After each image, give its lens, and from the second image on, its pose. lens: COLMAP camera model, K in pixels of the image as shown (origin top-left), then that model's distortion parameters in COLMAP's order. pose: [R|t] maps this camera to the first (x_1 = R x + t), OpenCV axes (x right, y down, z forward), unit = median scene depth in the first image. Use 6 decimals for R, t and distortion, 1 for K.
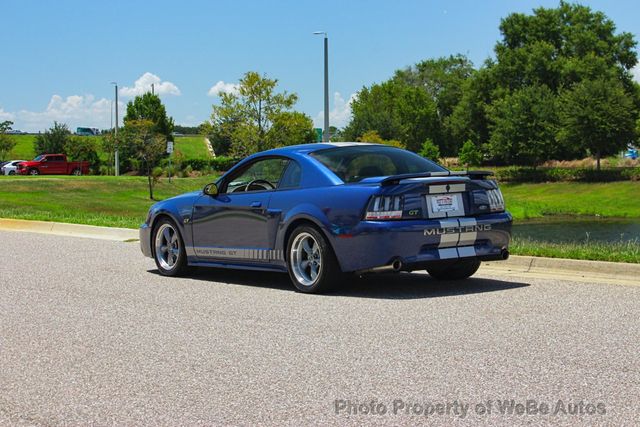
lens RADIAL K [[1679.2, 0, 319.3], [0, 1679.2, 226.4], [0, 0, 1]] dist [-0.464592, 1.709579]
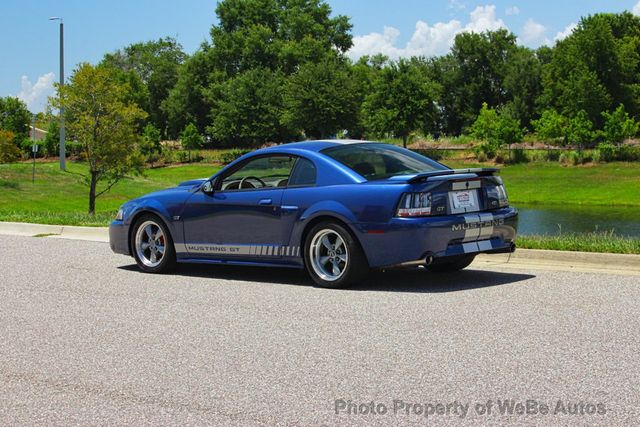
lens RADIAL K [[1679.2, 0, 319.3], [0, 1679.2, 226.4], [0, 0, 1]] dist [-0.464592, 1.709579]
pose [[0.980746, -0.013497, 0.194823, -0.032012], [0.011268, 0.999858, 0.012548, -0.001650], [-0.194965, -0.010111, 0.980758, -0.000748]]
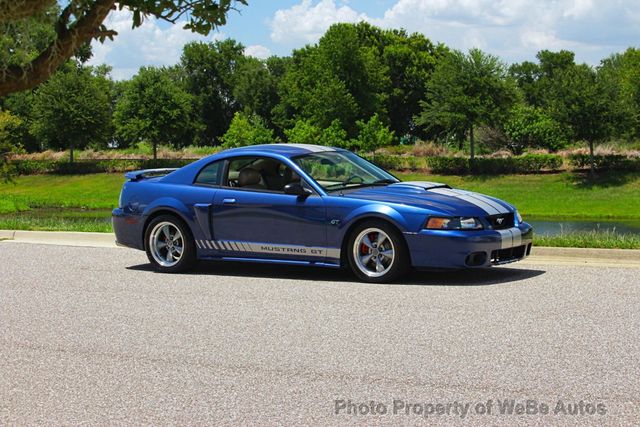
lens RADIAL K [[1689.4, 0, 320.0], [0, 1689.4, 213.5], [0, 0, 1]] dist [-0.398070, -0.994863]
pose [[0.927889, -0.015264, 0.372545, -0.067884], [0.016251, 0.999868, 0.000493, -0.001009], [-0.372503, 0.005597, 0.928014, 0.001894]]
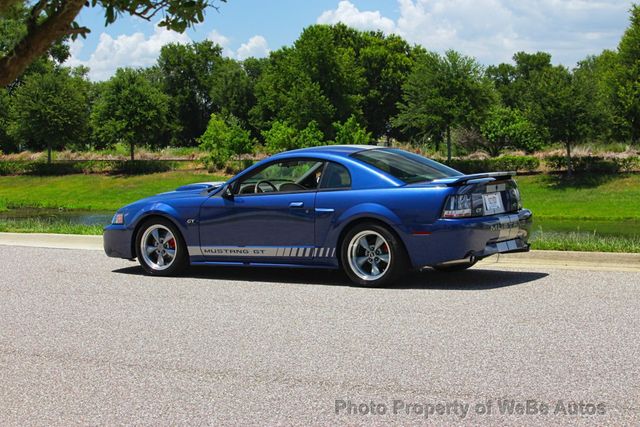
lens RADIAL K [[1682.0, 0, 320.0], [0, 1682.0, 213.5], [0, 0, 1]] dist [-0.398827, -0.139300]
pose [[0.922598, -0.014061, 0.385506, -0.067157], [0.015176, 0.999885, 0.000152, -0.001170], [-0.385464, 0.005710, 0.922705, 0.004146]]
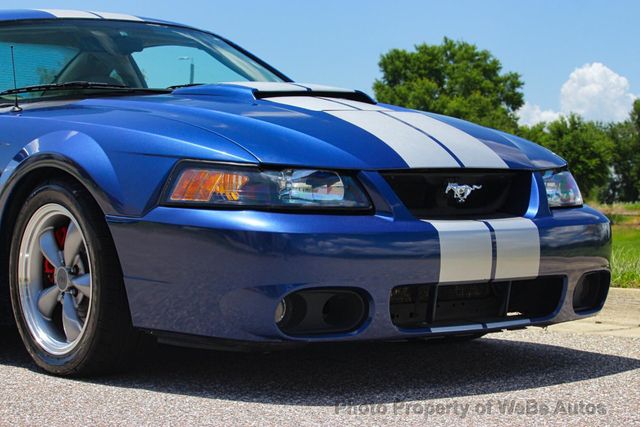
lens RADIAL K [[1619.7, 0, 320.0], [0, 1619.7, 213.5], [0, 0, 1]] dist [-0.365099, 0.299742]
pose [[0.996484, 0.020596, 0.081214, 0.002066], [-0.017429, 0.999067, -0.039517, 0.002708], [-0.081952, 0.037962, 0.995913, 0.101164]]
